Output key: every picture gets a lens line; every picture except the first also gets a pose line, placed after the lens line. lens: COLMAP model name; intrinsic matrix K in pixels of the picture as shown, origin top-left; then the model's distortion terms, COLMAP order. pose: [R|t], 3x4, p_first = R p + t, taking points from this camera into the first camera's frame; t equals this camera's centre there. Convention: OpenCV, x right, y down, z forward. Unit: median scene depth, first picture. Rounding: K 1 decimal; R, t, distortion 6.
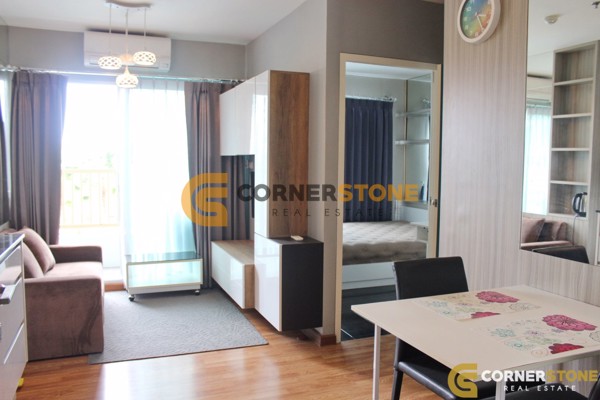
lens RADIAL K [[495.9, 0, 300.0], [0, 495.9, 200.0], [0, 0, 1]] dist [-0.160376, 0.115253]
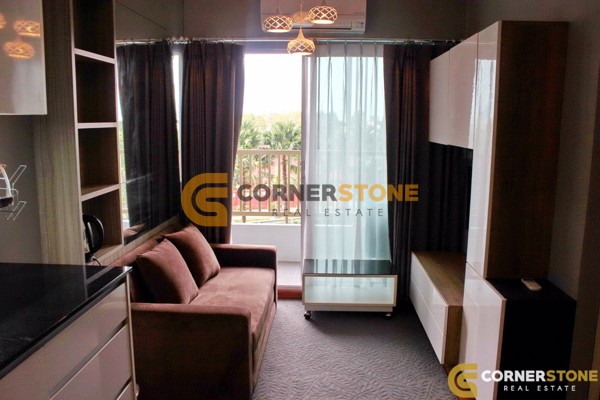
lens RADIAL K [[495.9, 0, 300.0], [0, 495.9, 200.0], [0, 0, 1]] dist [-0.160376, 0.115253]
pose [[0.903709, 0.061798, -0.423664, -0.017777], [-0.031449, 0.996437, 0.078263, -0.061208], [0.426991, -0.057404, 0.902432, 0.265305]]
